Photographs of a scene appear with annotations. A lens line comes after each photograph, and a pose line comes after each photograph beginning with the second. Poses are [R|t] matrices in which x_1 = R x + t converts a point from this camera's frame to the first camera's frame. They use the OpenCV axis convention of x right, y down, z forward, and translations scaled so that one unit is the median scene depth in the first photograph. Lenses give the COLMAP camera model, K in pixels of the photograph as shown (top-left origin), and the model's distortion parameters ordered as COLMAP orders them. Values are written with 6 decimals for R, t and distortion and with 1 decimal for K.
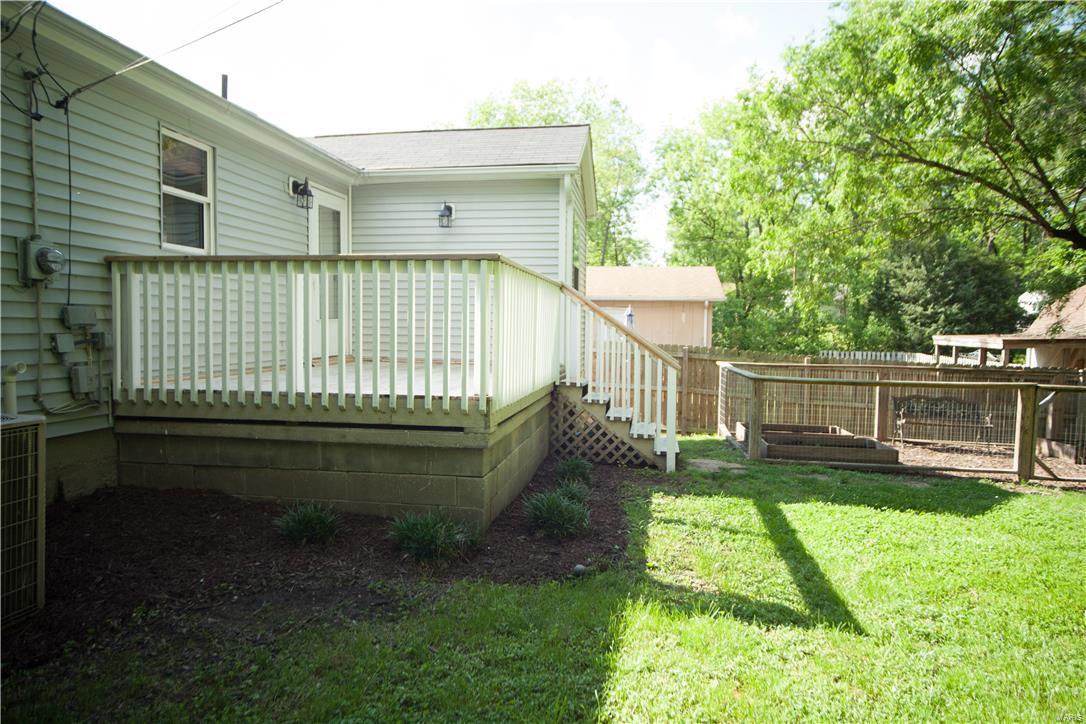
lens RADIAL K [[664.1, 0, 543.0], [0, 664.1, 362.0], [0, 0, 1]] dist [-0.003657, -0.000275]
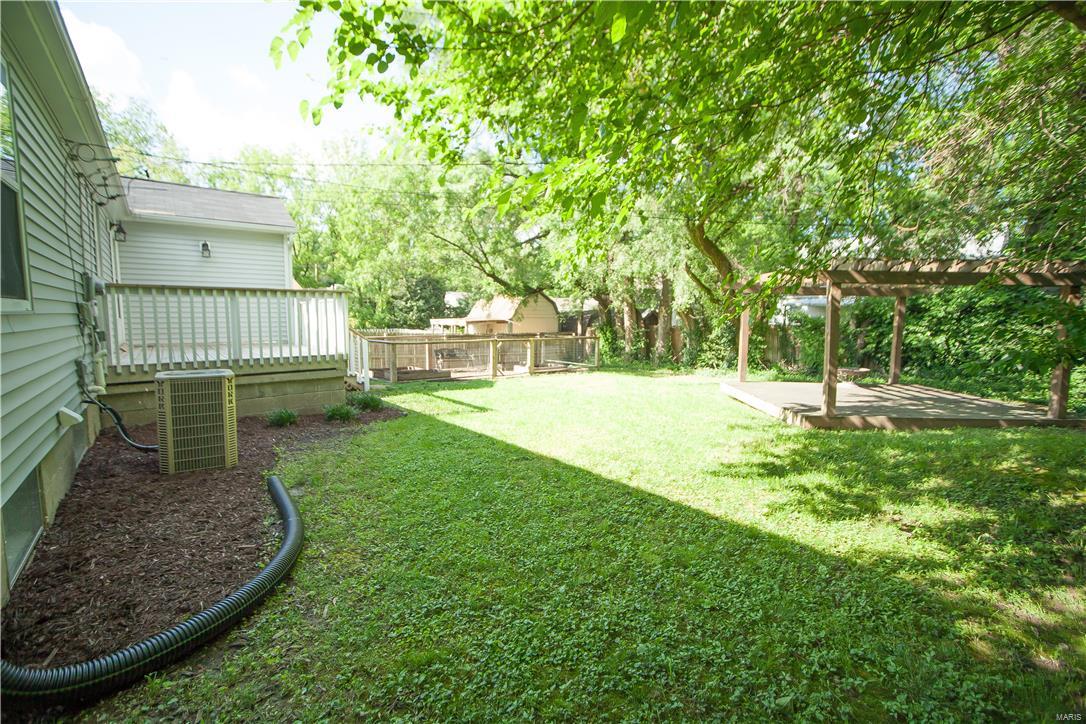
lens RADIAL K [[468.7, 0, 545.3], [0, 468.7, 359.4], [0, 0, 1]] dist [-0.059528, 0.018772]
pose [[0.655174, -0.078833, 0.751354, -0.114492], [0.042350, 0.996809, 0.067658, -0.000686], [-0.754290, -0.012508, 0.656422, -0.076230]]
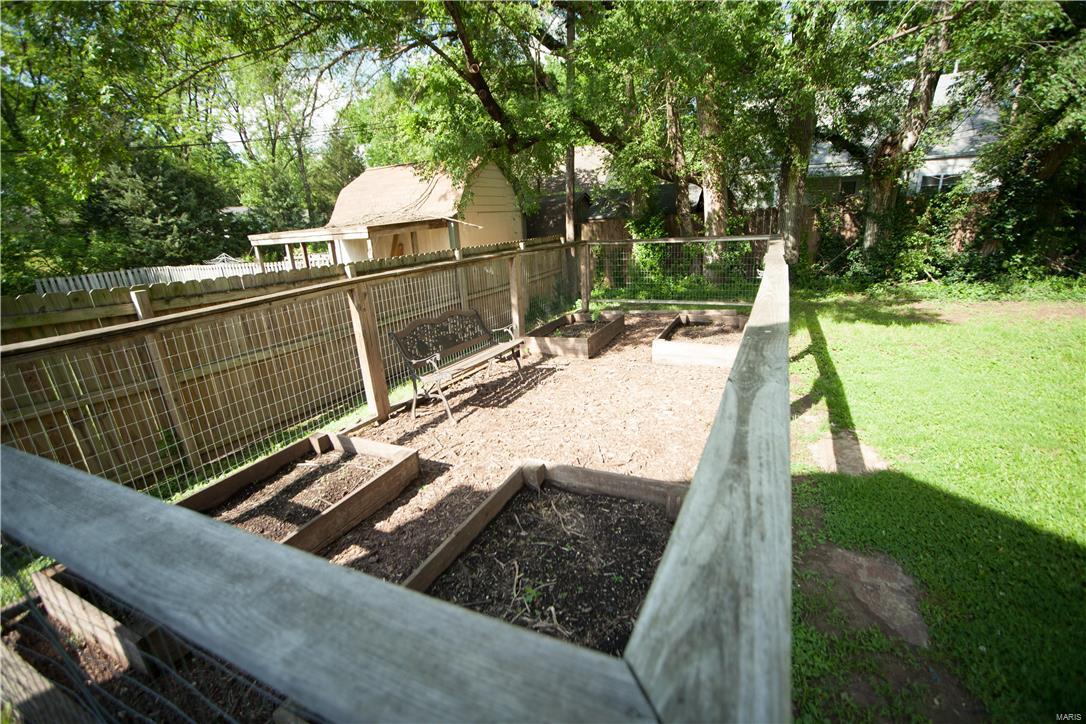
lens RADIAL K [[468.7, 0, 545.3], [0, 468.7, 359.4], [0, 0, 1]] dist [-0.059528, 0.018772]
pose [[0.287851, -0.311741, 0.905516, 0.068635], [0.121449, 0.949784, 0.288375, -0.006485], [-0.949943, 0.026965, 0.311257, 0.242520]]
